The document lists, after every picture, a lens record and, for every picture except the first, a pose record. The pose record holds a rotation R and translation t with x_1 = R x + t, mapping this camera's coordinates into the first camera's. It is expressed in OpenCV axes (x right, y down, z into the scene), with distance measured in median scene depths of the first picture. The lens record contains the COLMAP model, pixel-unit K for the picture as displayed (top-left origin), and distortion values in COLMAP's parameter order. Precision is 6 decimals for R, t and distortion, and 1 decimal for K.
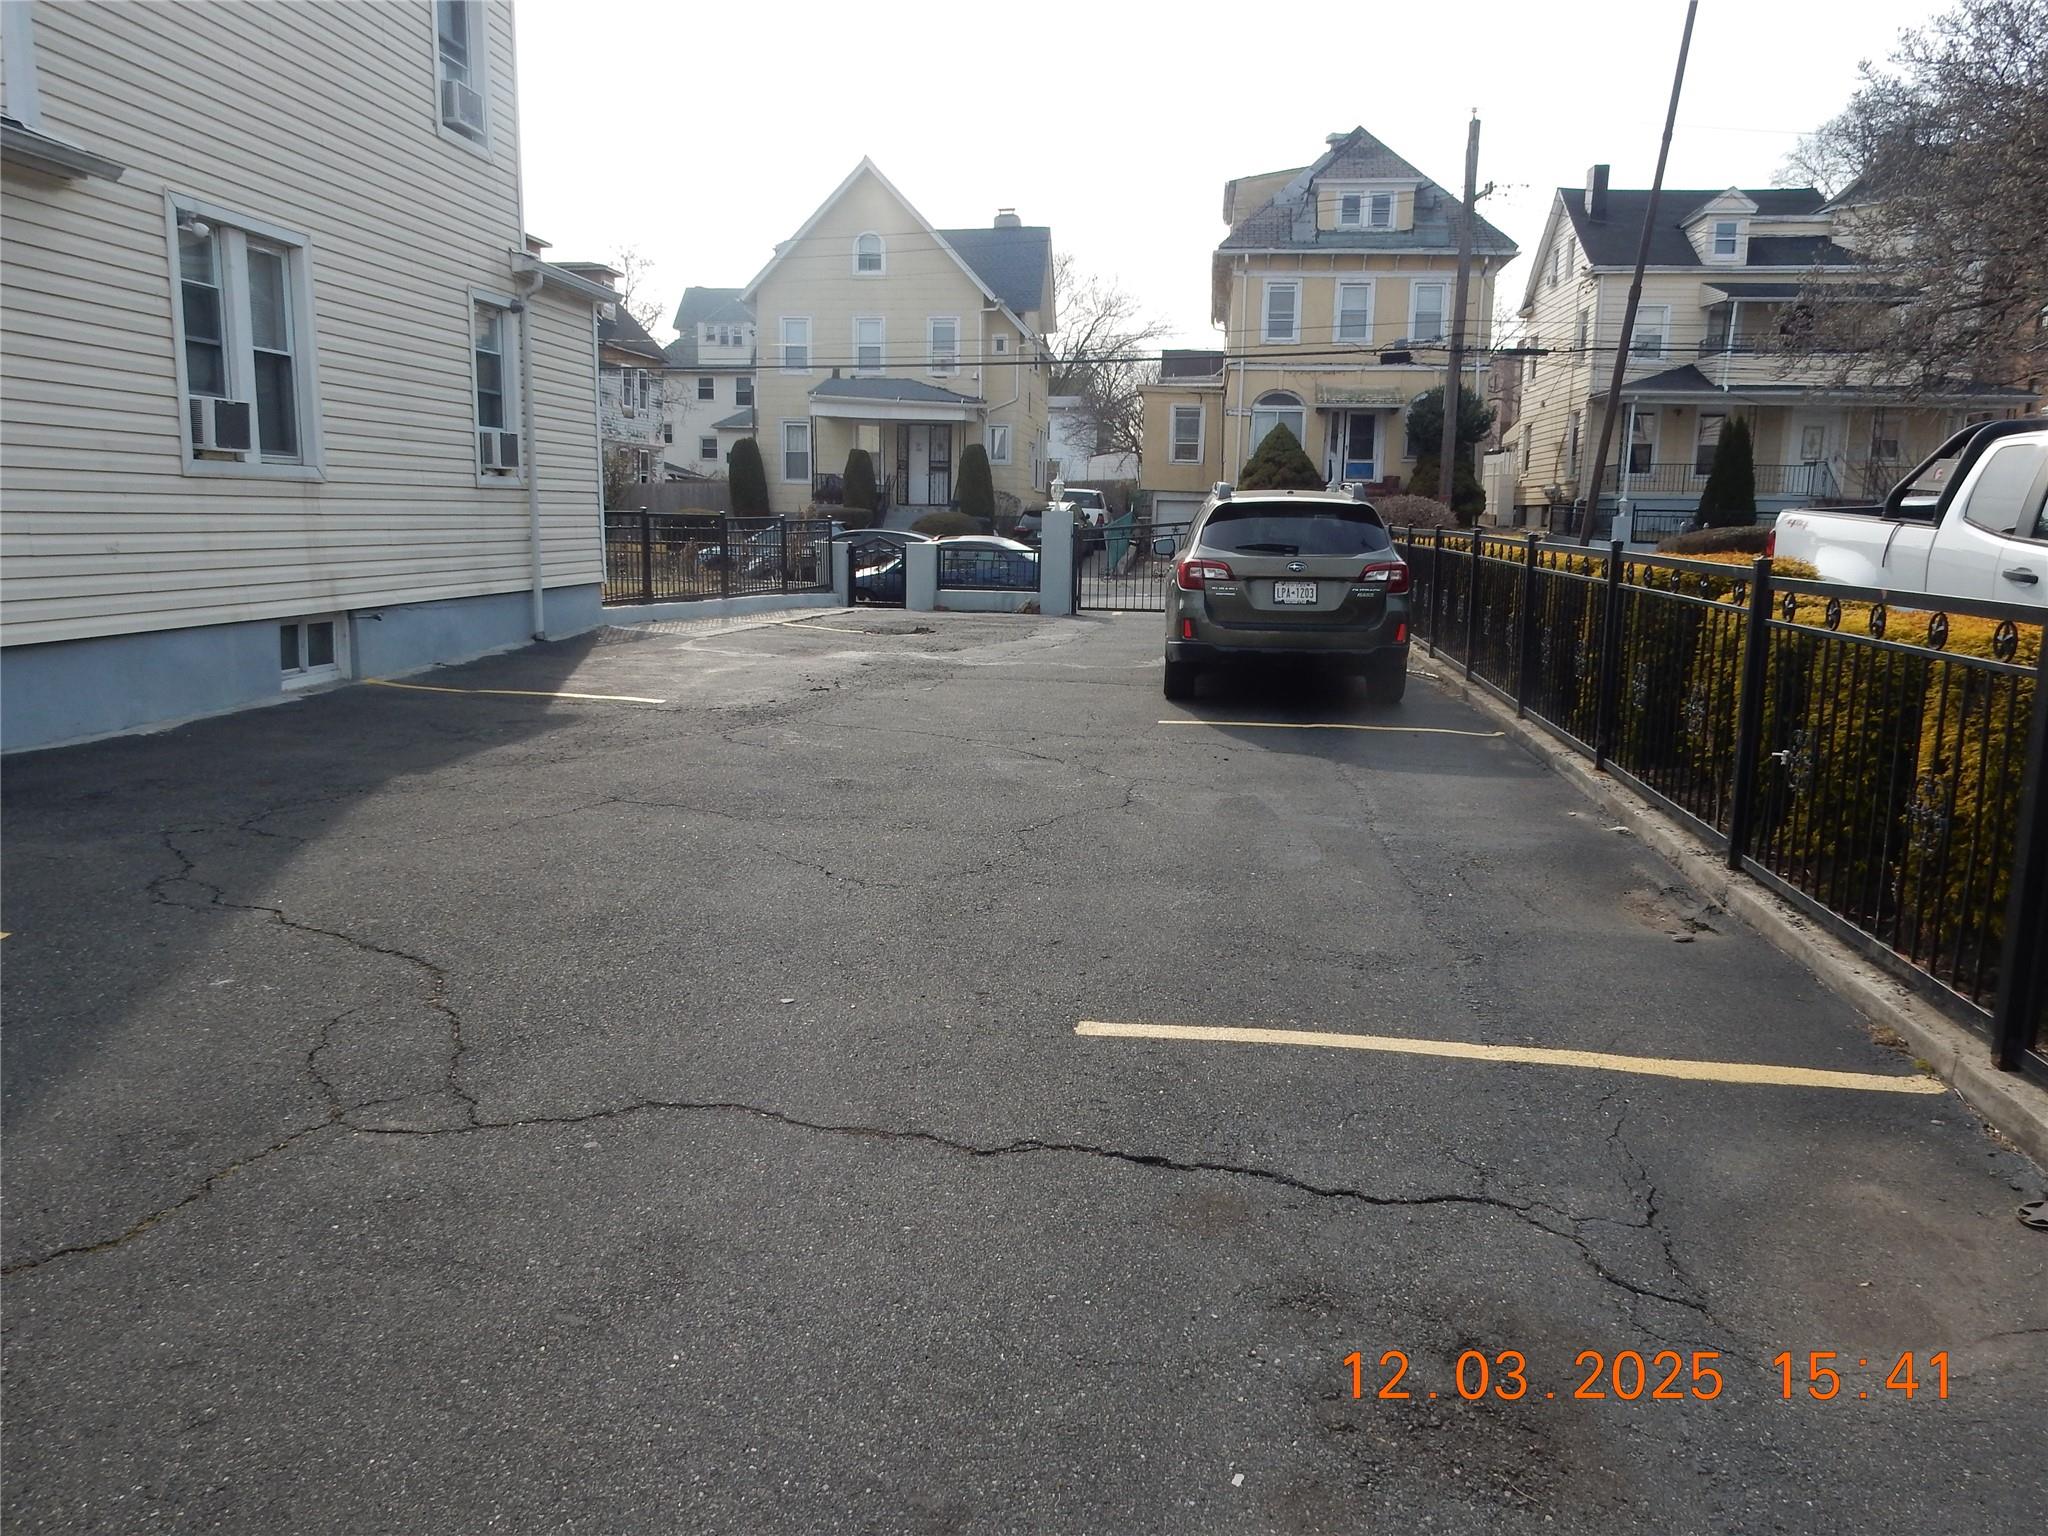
lens RADIAL K [[1522.8, 0, 1016.4], [0, 1522.8, 770.5], [0, 0, 1]] dist [-0.001611, 0.005152]
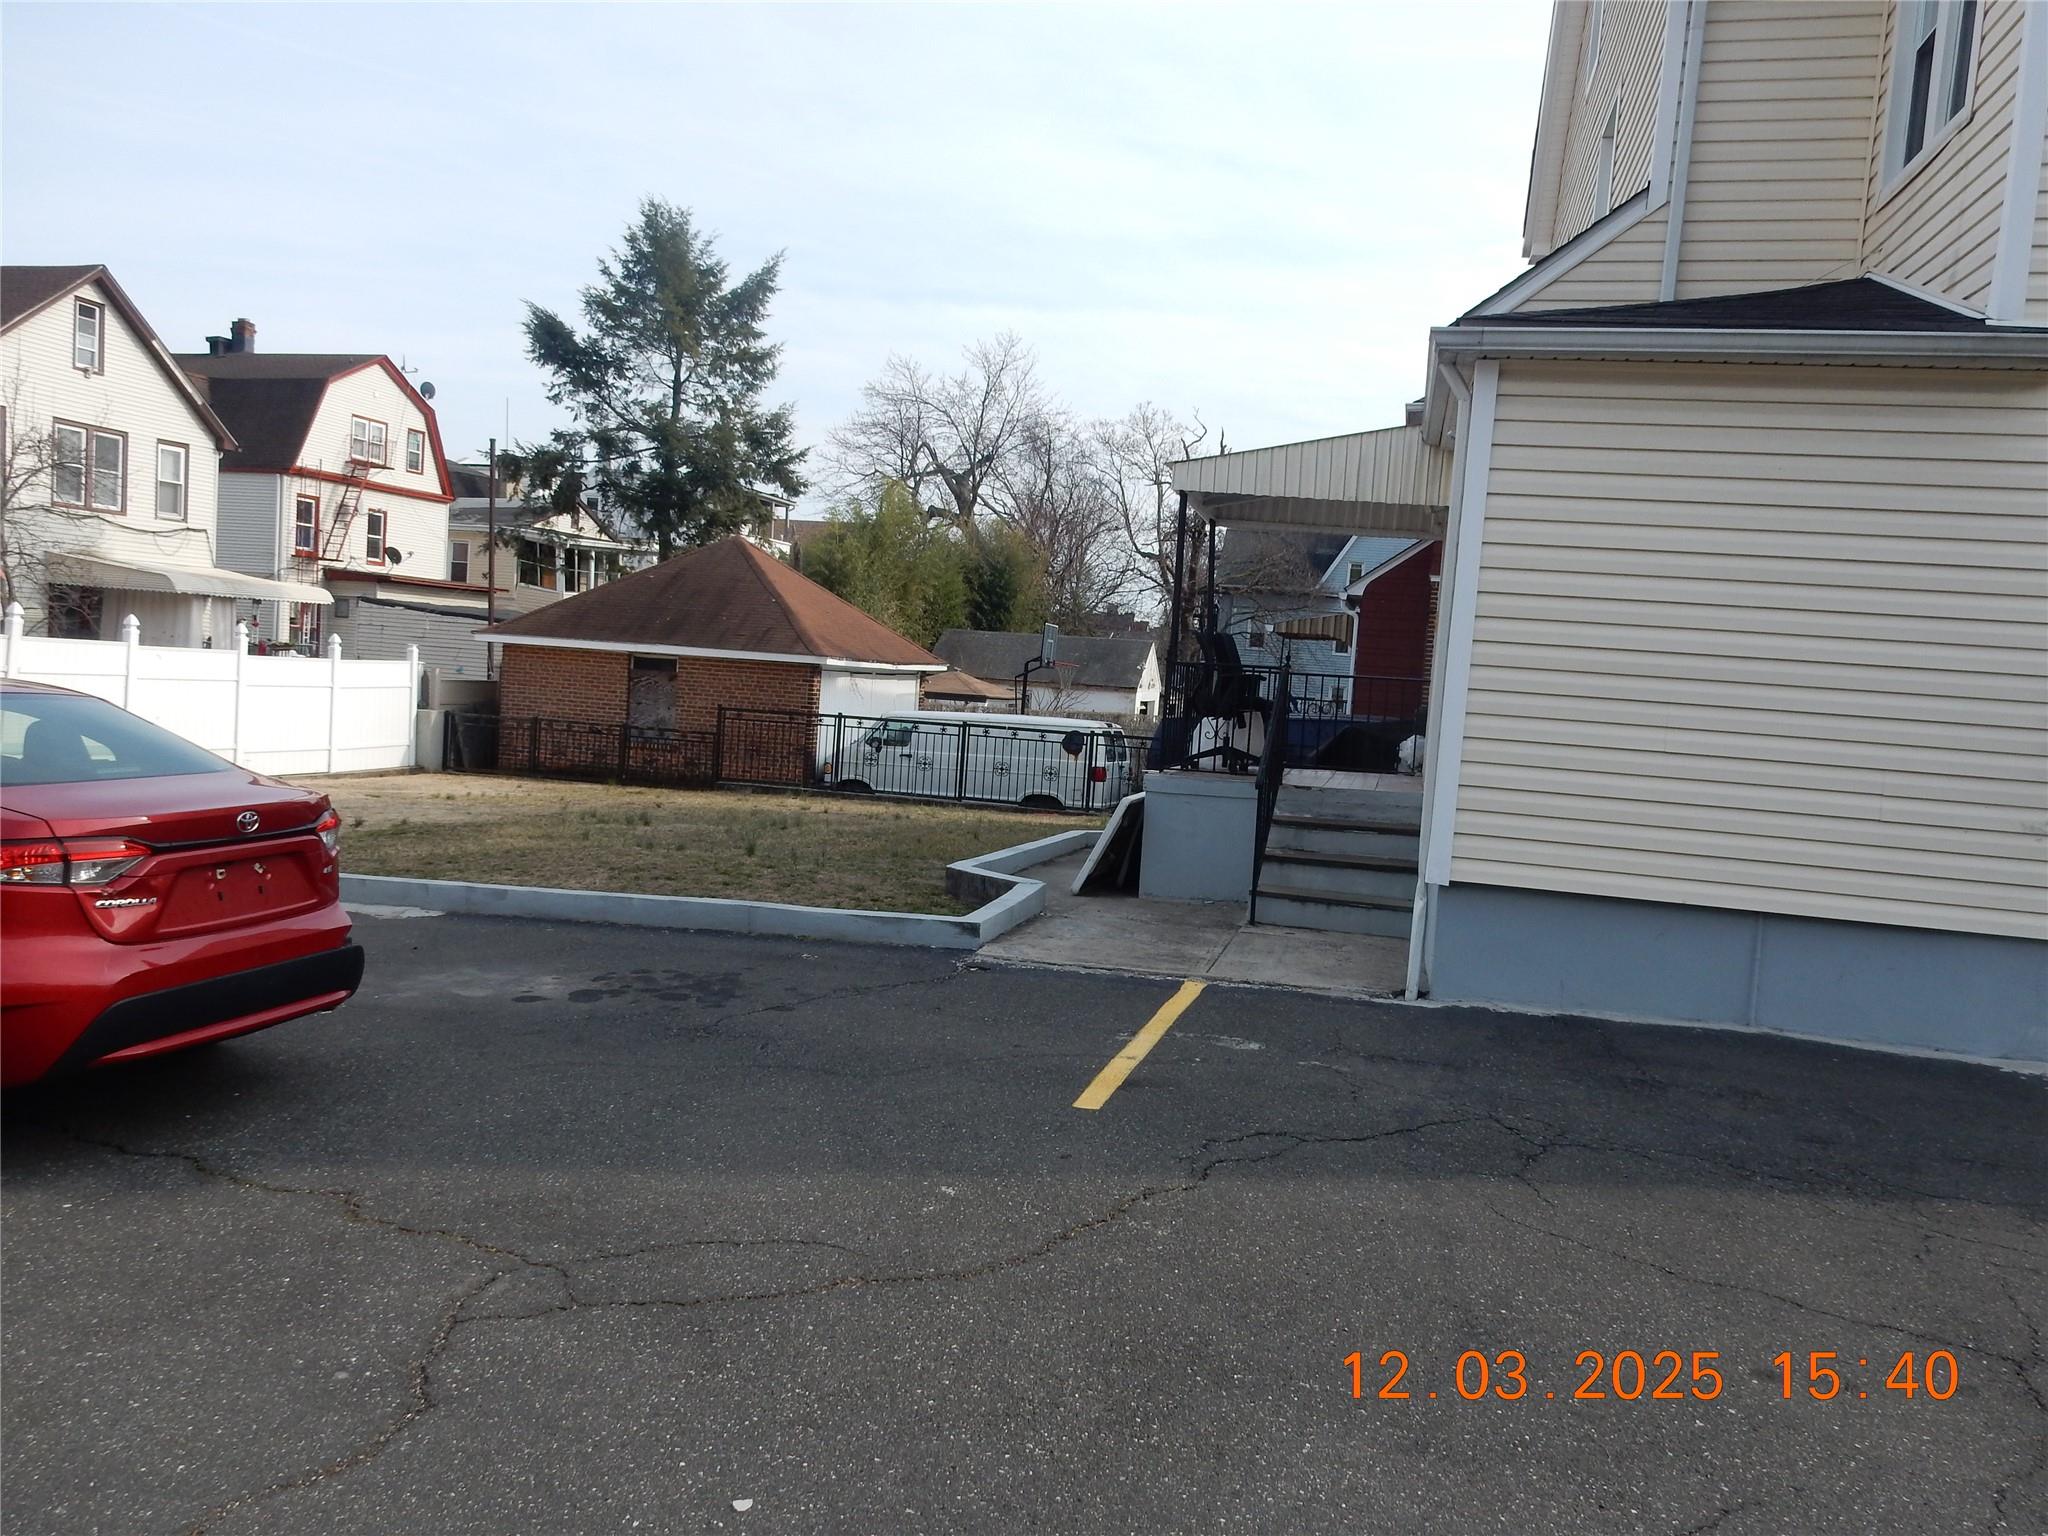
lens RADIAL K [[1522.8, 0, 1016.4], [0, 1522.8, 770.5], [0, 0, 1]] dist [-0.001611, 0.005152]
pose [[-0.129800, 0.045469, -0.990497, 0.167246], [-0.234885, 0.969105, 0.075267, -0.080701], [0.963318, 0.242422, -0.115110, 0.426361]]
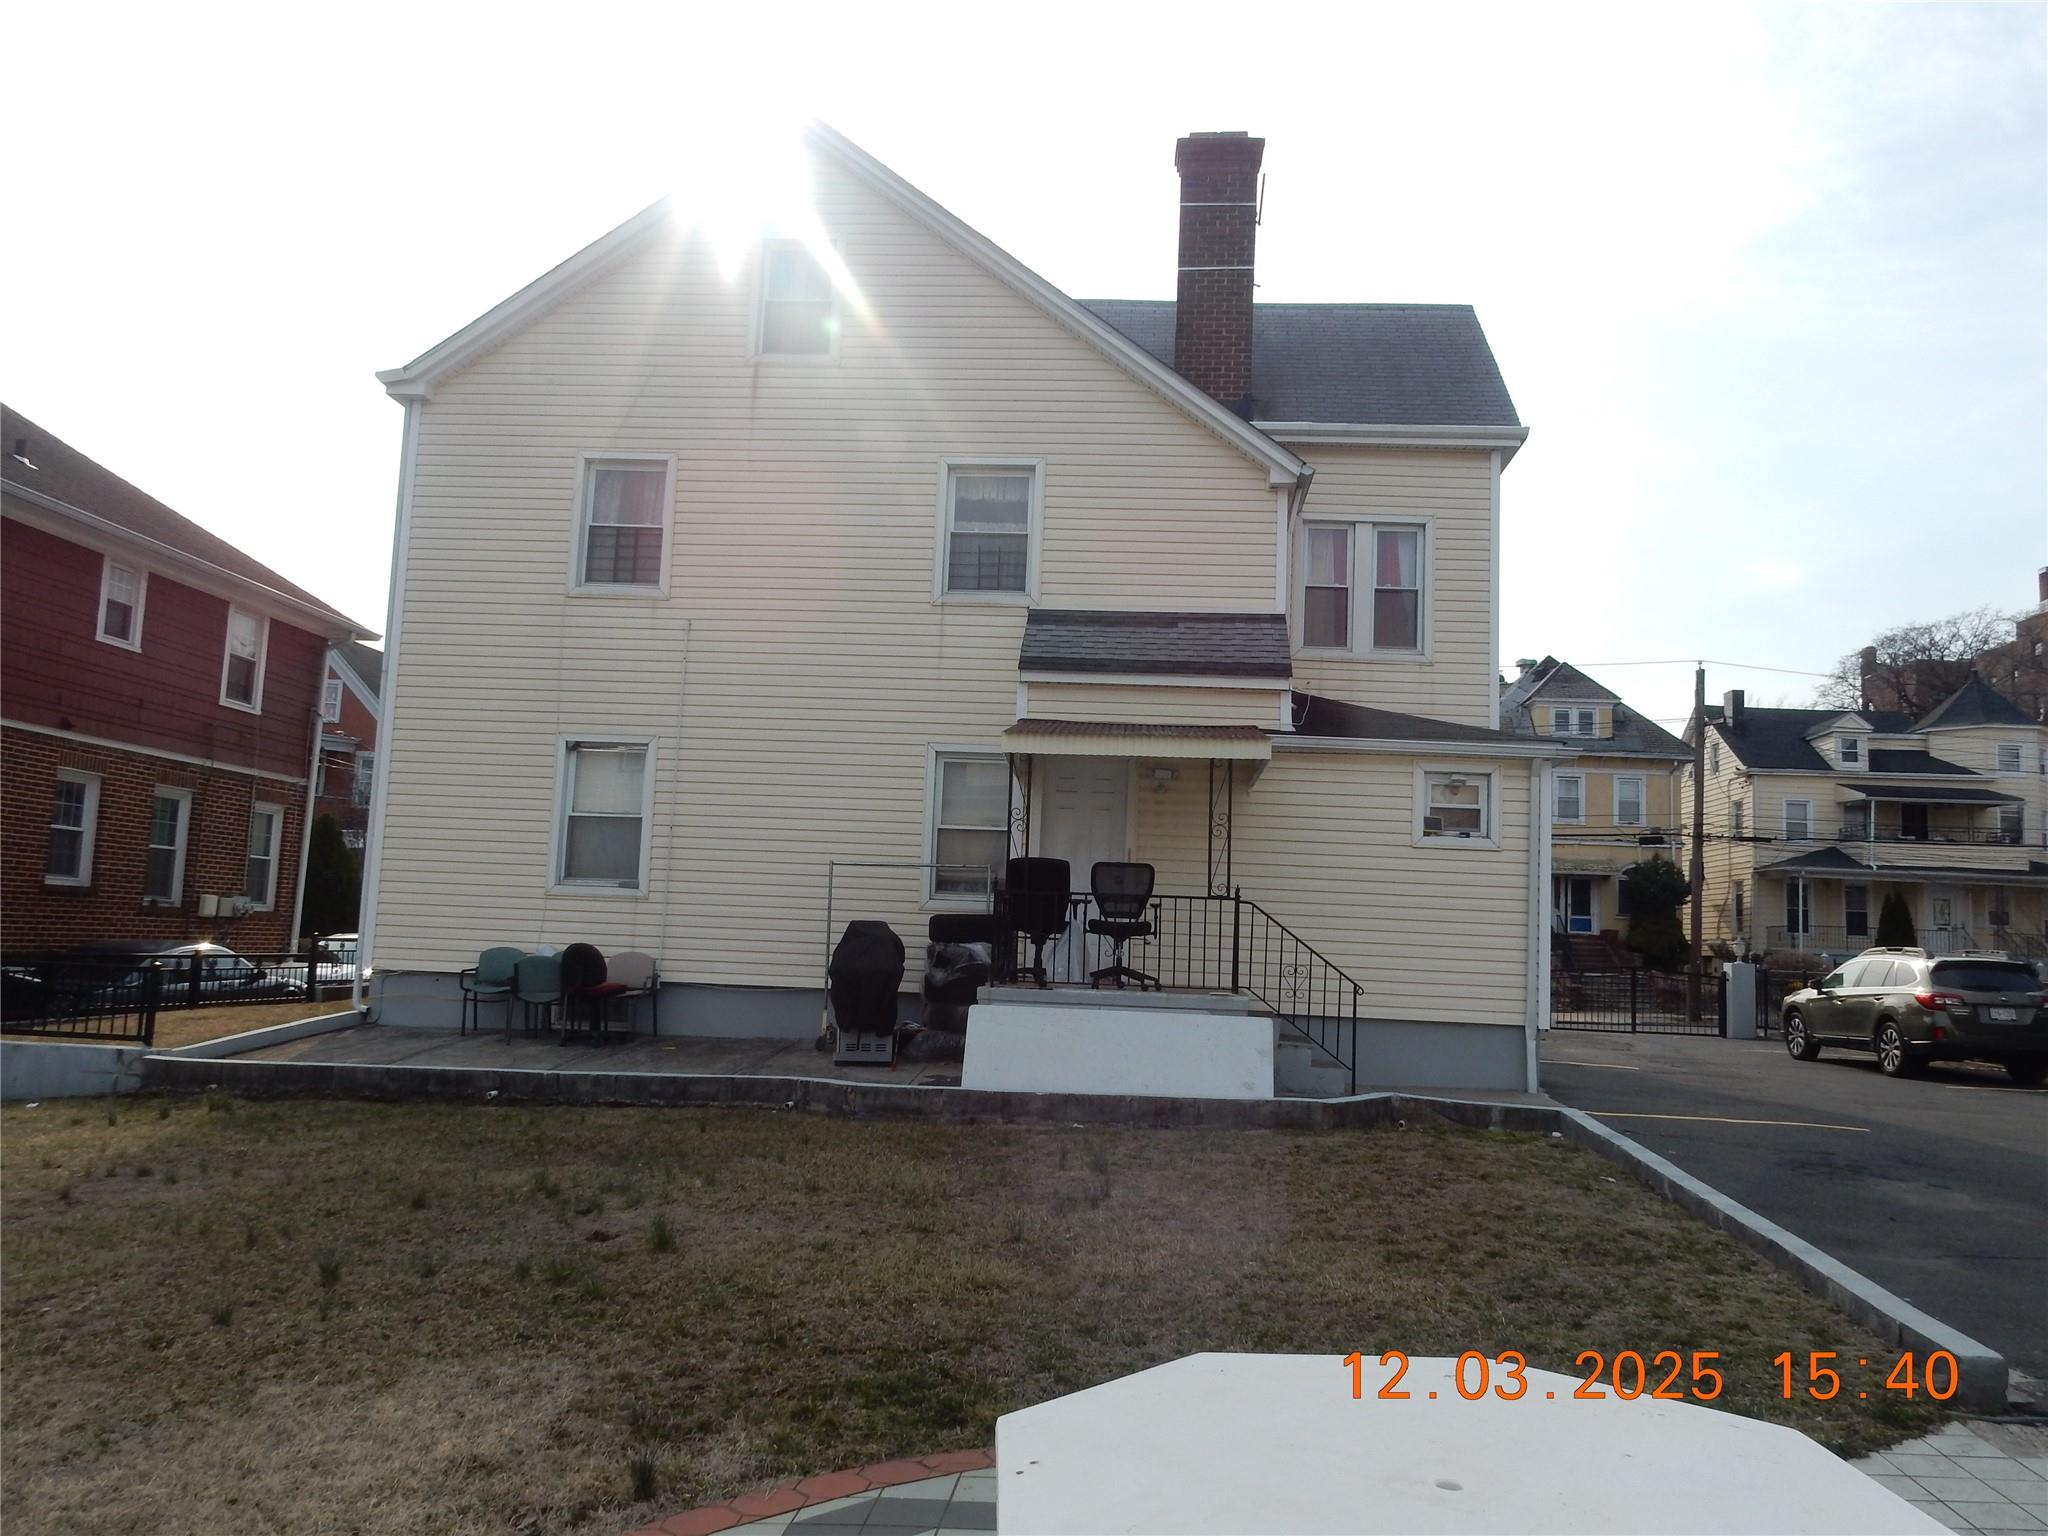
lens RADIAL K [[1505.9, 0, 1024.4], [0, 1505.9, 770.1], [0, 0, 1]] dist [0.005089, 0.002415]
pose [[0.999280, 0.030484, 0.022578, -0.851831], [-0.022954, 0.959755, -0.279899, 0.106952], [-0.030202, 0.279180, 0.959764, -0.597326]]
